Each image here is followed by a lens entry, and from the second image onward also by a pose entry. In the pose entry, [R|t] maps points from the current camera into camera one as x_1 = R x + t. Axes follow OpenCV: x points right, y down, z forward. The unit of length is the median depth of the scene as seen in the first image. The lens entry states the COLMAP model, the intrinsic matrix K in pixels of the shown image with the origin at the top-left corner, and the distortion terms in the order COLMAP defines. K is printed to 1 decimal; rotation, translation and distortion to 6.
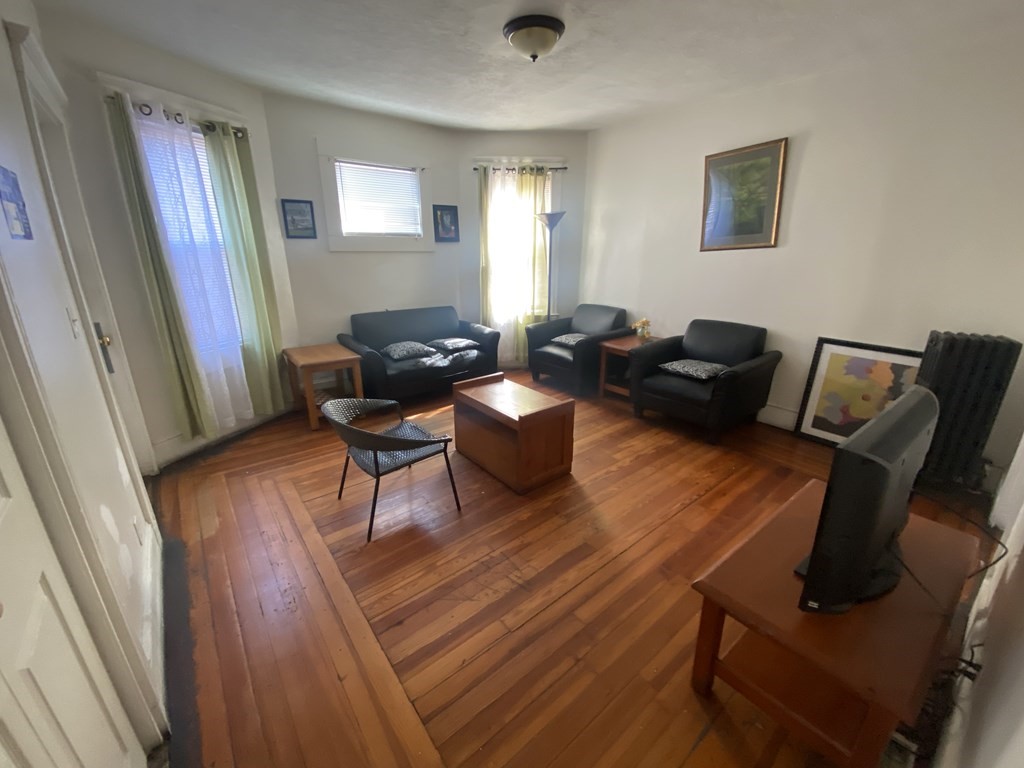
lens RADIAL K [[410.2, 0, 514.3], [0, 410.2, 383.4], [0, 0, 1]] dist [0.000004, -0.007965]
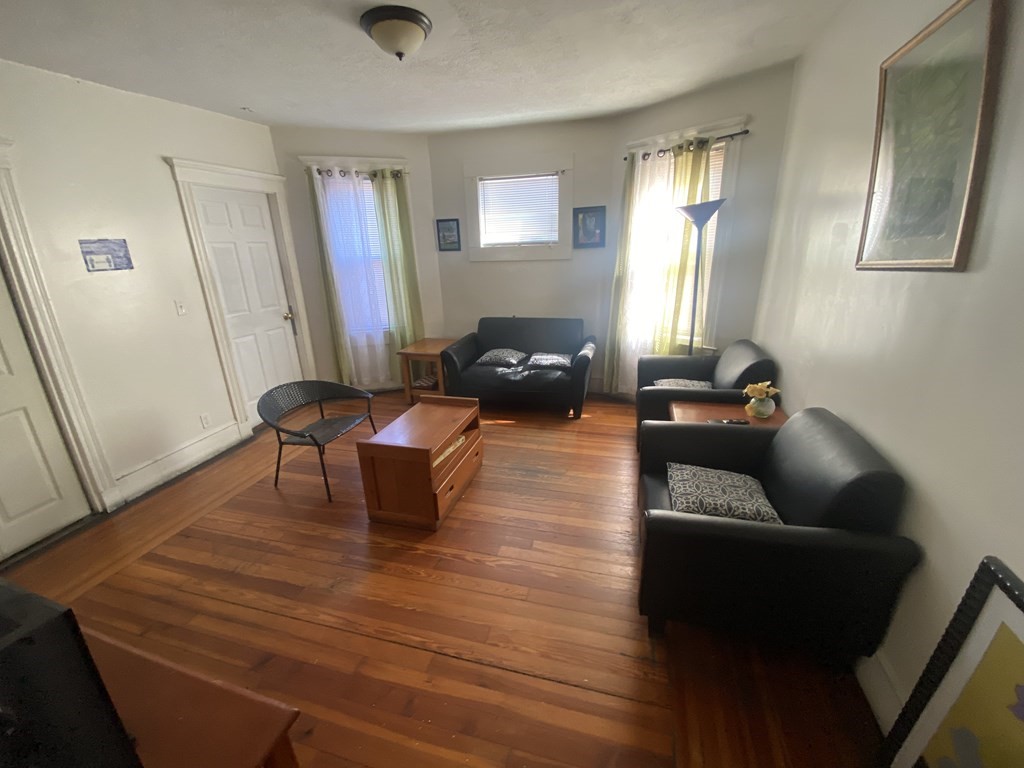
lens RADIAL K [[410.2, 0, 517.0], [0, 410.2, 386.9], [0, 0, 1]] dist [0.000004, -0.007965]
pose [[0.590809, 0.246620, -0.768195, 0.586618], [-0.222739, 0.964991, 0.138493, -0.165003], [0.775456, 0.089284, 0.625057, 0.402243]]
